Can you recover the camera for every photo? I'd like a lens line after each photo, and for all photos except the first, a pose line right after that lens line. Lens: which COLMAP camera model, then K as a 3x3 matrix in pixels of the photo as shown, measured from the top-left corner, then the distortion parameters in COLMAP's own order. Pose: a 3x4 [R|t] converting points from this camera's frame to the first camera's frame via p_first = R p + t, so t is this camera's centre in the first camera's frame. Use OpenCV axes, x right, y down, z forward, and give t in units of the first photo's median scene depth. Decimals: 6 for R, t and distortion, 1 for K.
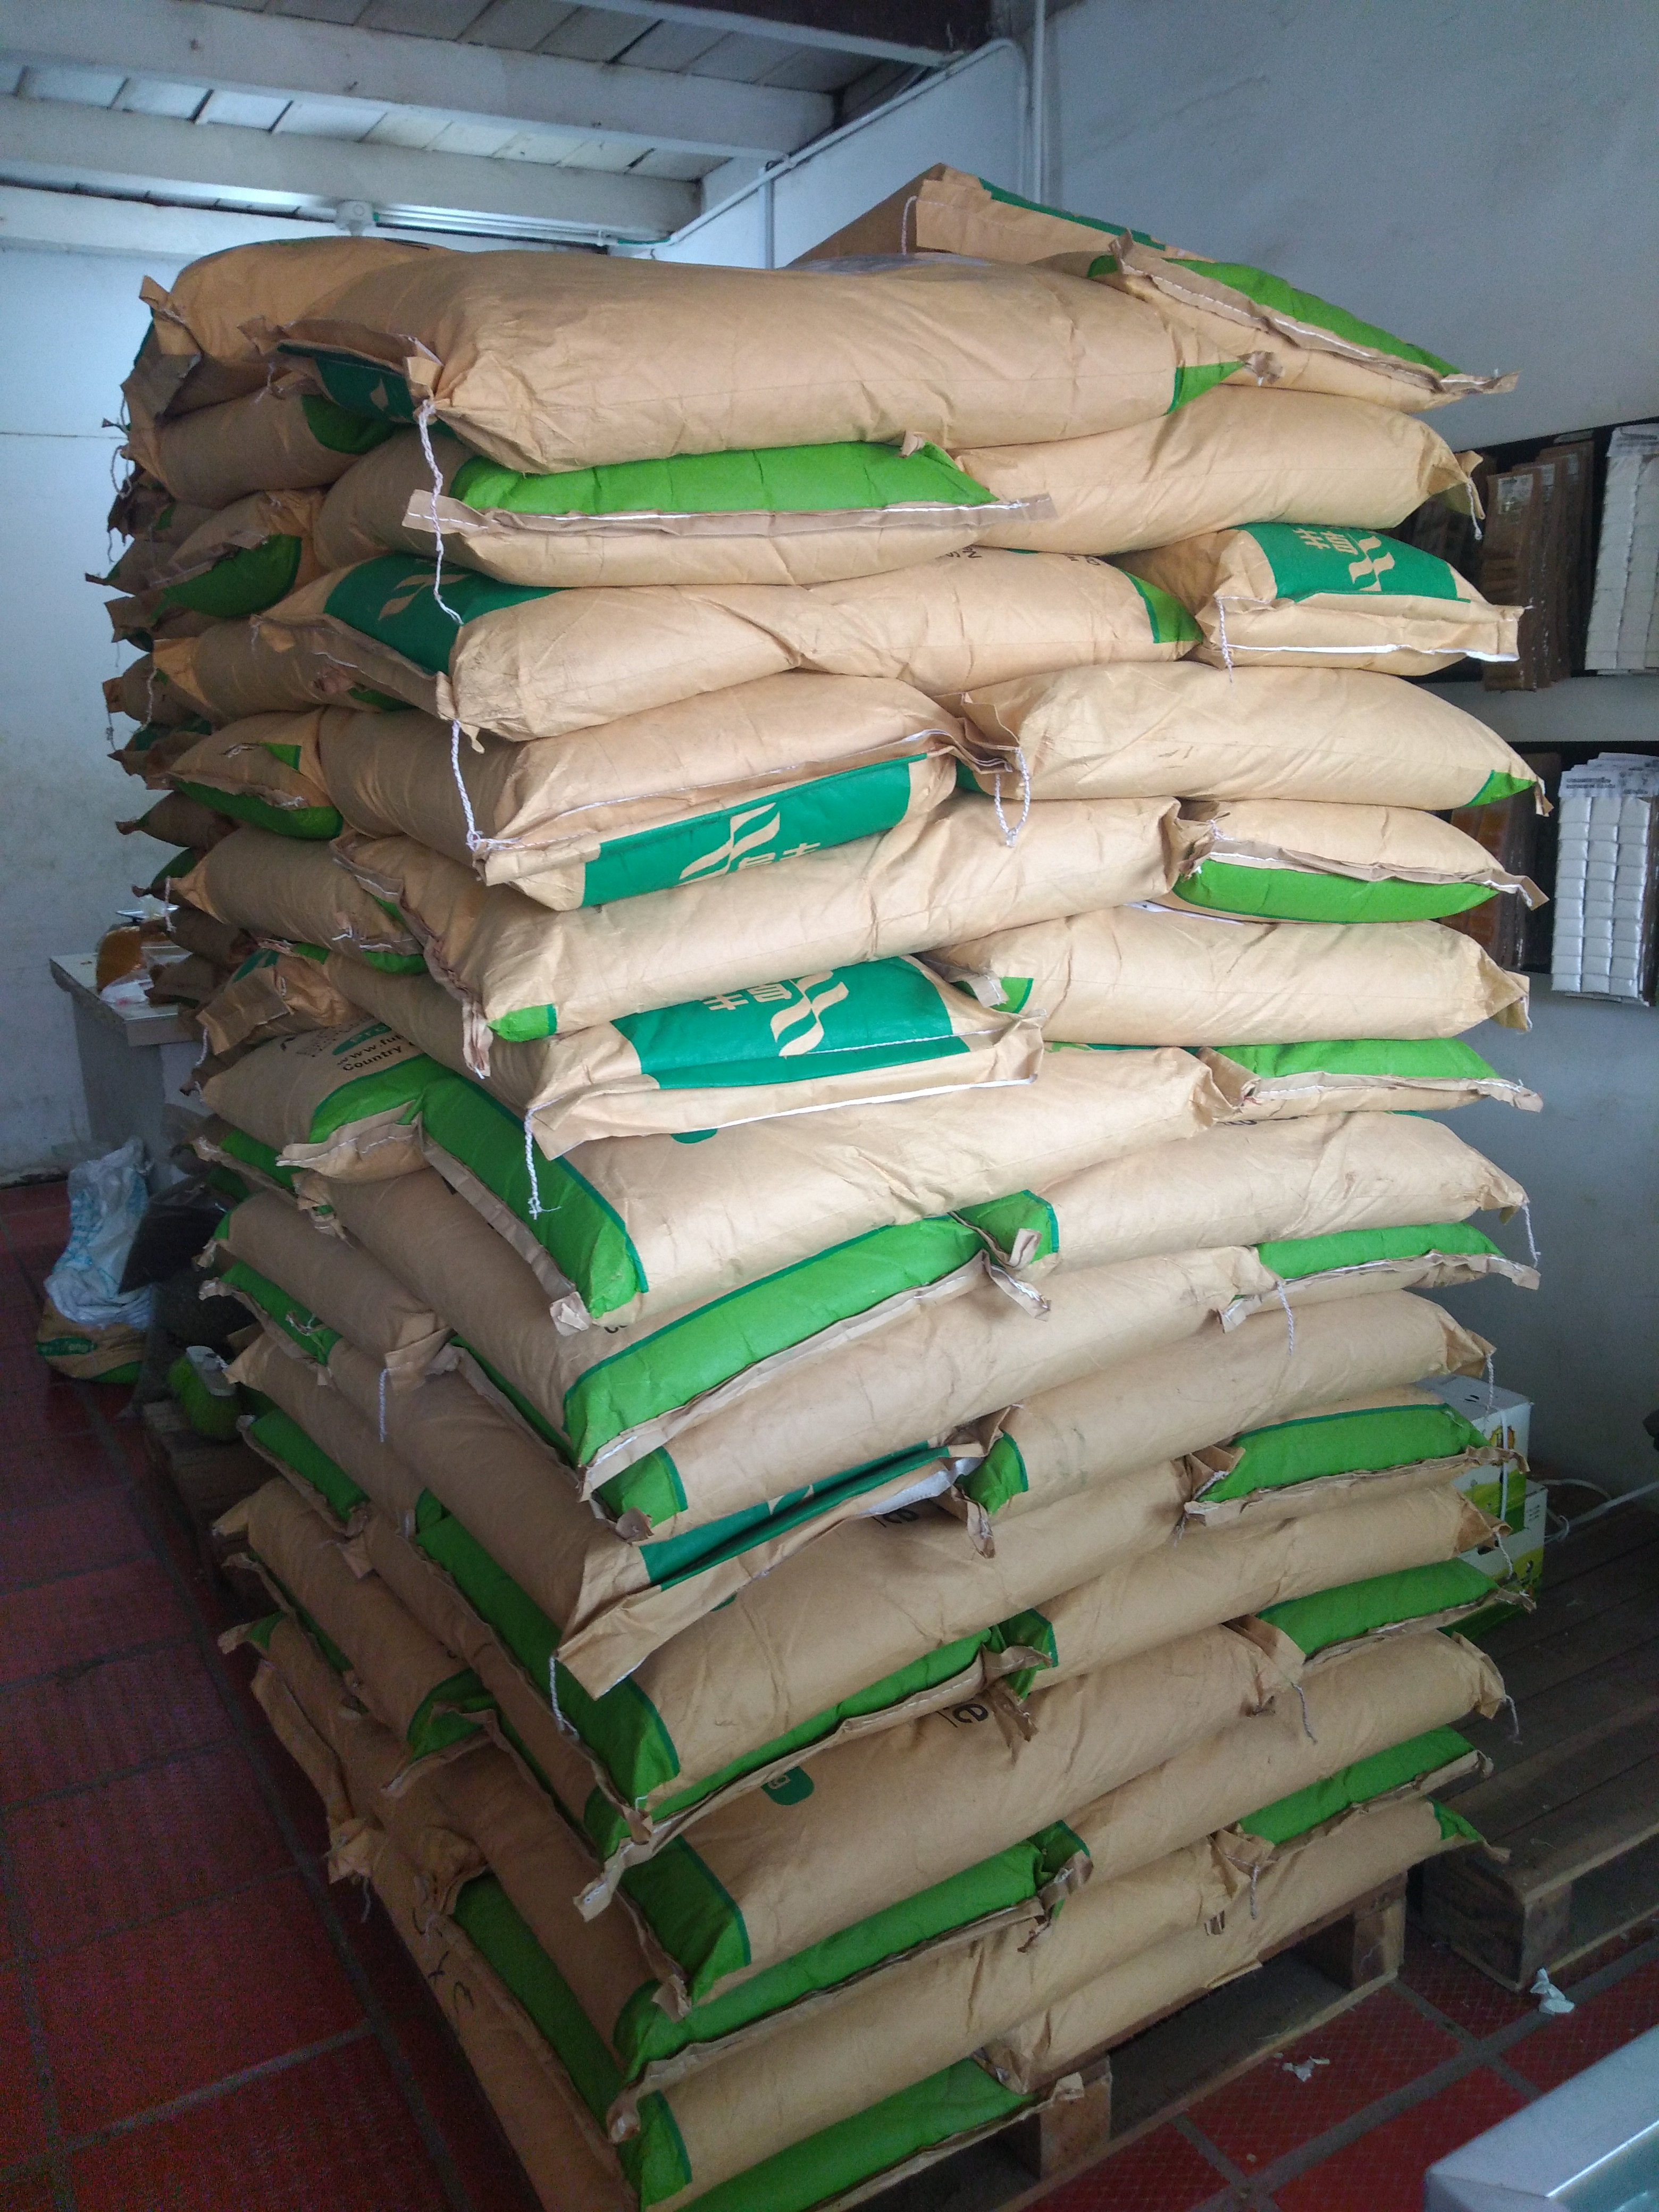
lens RADIAL K [[1716.2, 0, 828.7], [0, 1716.2, 1116.6], [0, 0, 1]] dist [-0.036424, 0.034143]
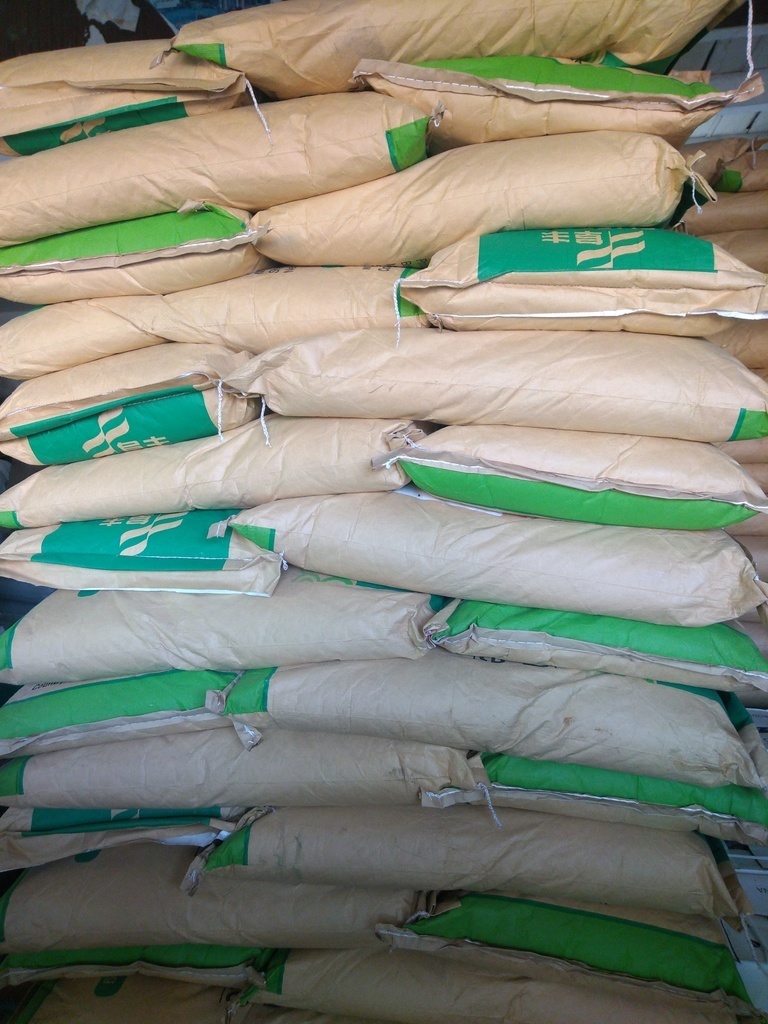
lens RADIAL K [[794.5, 0, 383.4], [0, 794.5, 508.6], [0, 0, 1]] dist [-0.036424, 0.034143]
pose [[0.755626, 0.083288, -0.649687, 0.640206], [-0.162621, 0.984681, -0.062905, -0.068342], [0.634495, 0.153185, 0.757595, 0.499112]]
